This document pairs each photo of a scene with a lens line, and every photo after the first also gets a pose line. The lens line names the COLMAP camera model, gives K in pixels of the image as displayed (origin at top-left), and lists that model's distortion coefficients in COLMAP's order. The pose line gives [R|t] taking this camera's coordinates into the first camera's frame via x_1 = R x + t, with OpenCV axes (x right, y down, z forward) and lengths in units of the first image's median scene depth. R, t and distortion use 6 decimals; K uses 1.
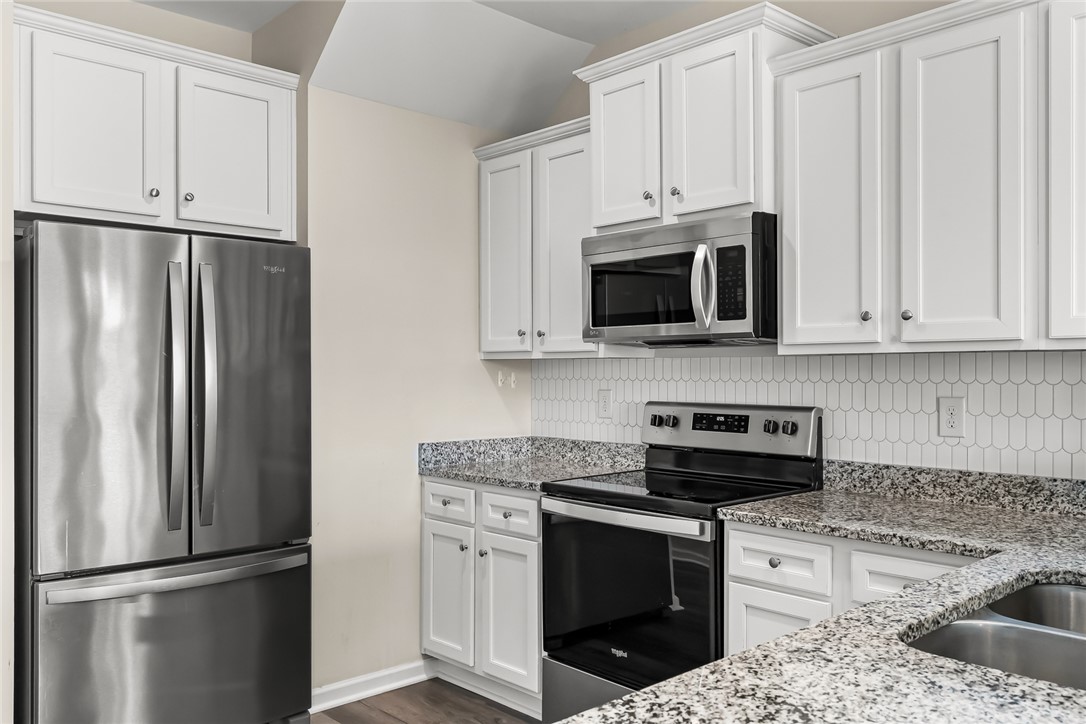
lens RADIAL K [[871.8, 0, 542.9], [0, 871.8, 365.4], [0, 0, 1]] dist [0.007100, -0.005131]
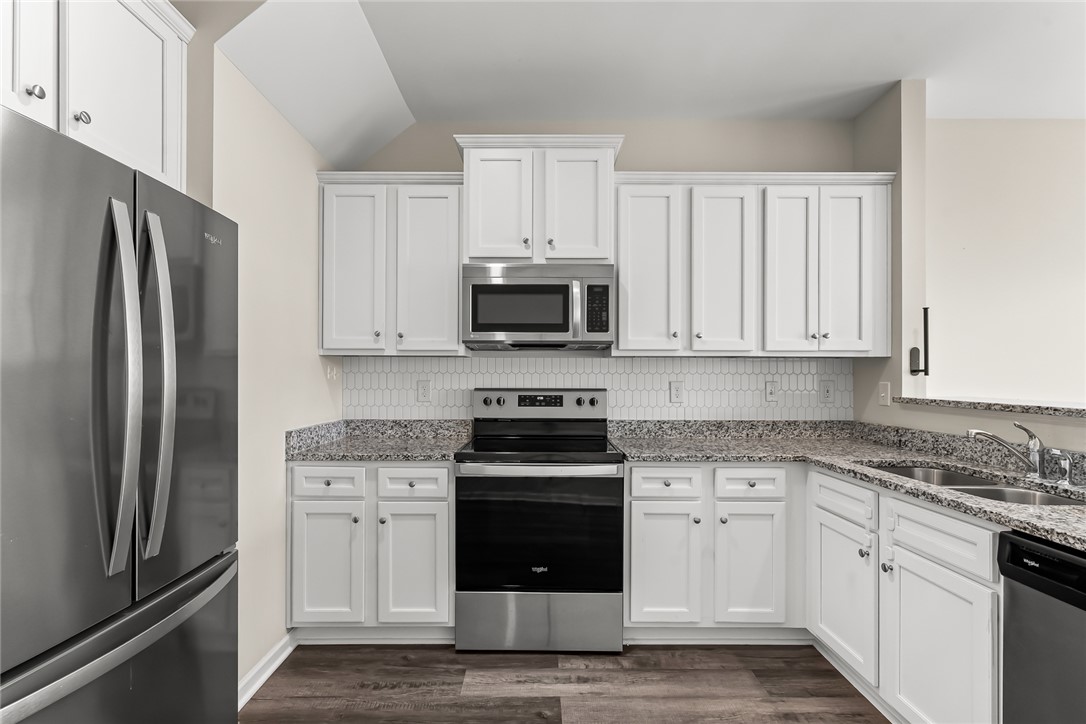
lens RADIAL K [[495.4, 0, 542.7], [0, 495.4, 371.9], [0, 0, 1]] dist [-0.007685, 0.001307]
pose [[0.676998, 0.008717, 0.735933, -0.430733], [-0.008012, 0.999958, -0.004473, 0.019456], [-0.735941, -0.002868, 0.677040, 0.417710]]
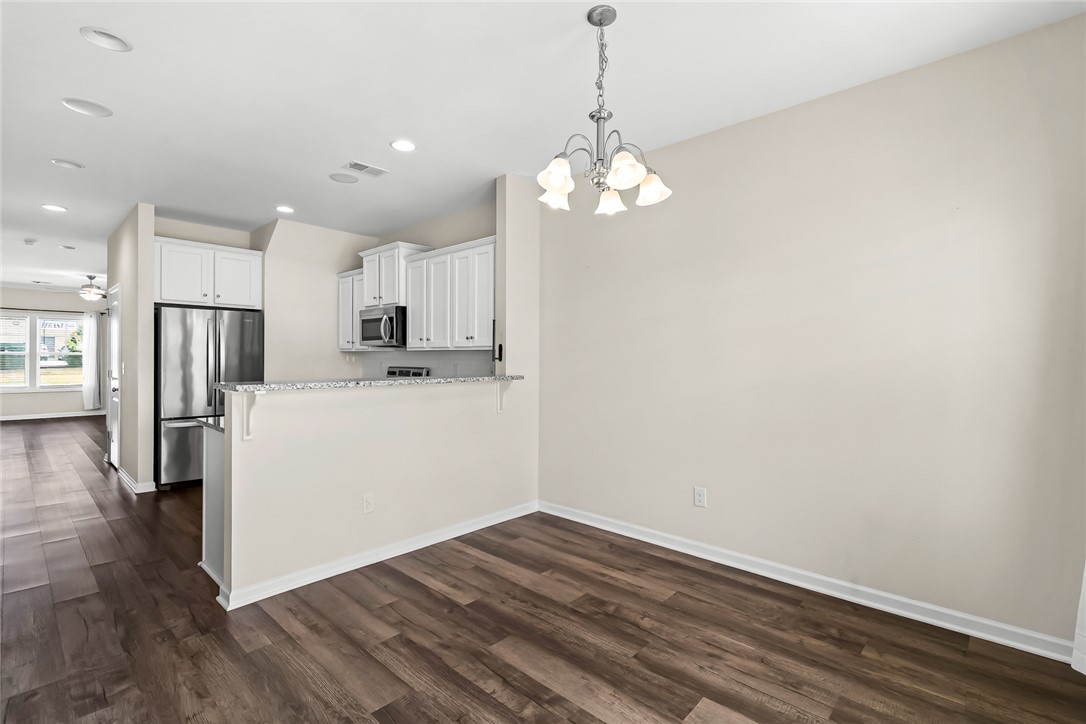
lens RADIAL K [[495.4, 0, 537.7], [0, 495.4, 358.2], [0, 0, 1]] dist [-0.007685, 0.001307]
pose [[0.997721, 0.007790, 0.067030, 0.548762], [-0.008197, 0.999950, 0.005798, 0.000577], [-0.066981, -0.006334, 0.997734, -0.725675]]
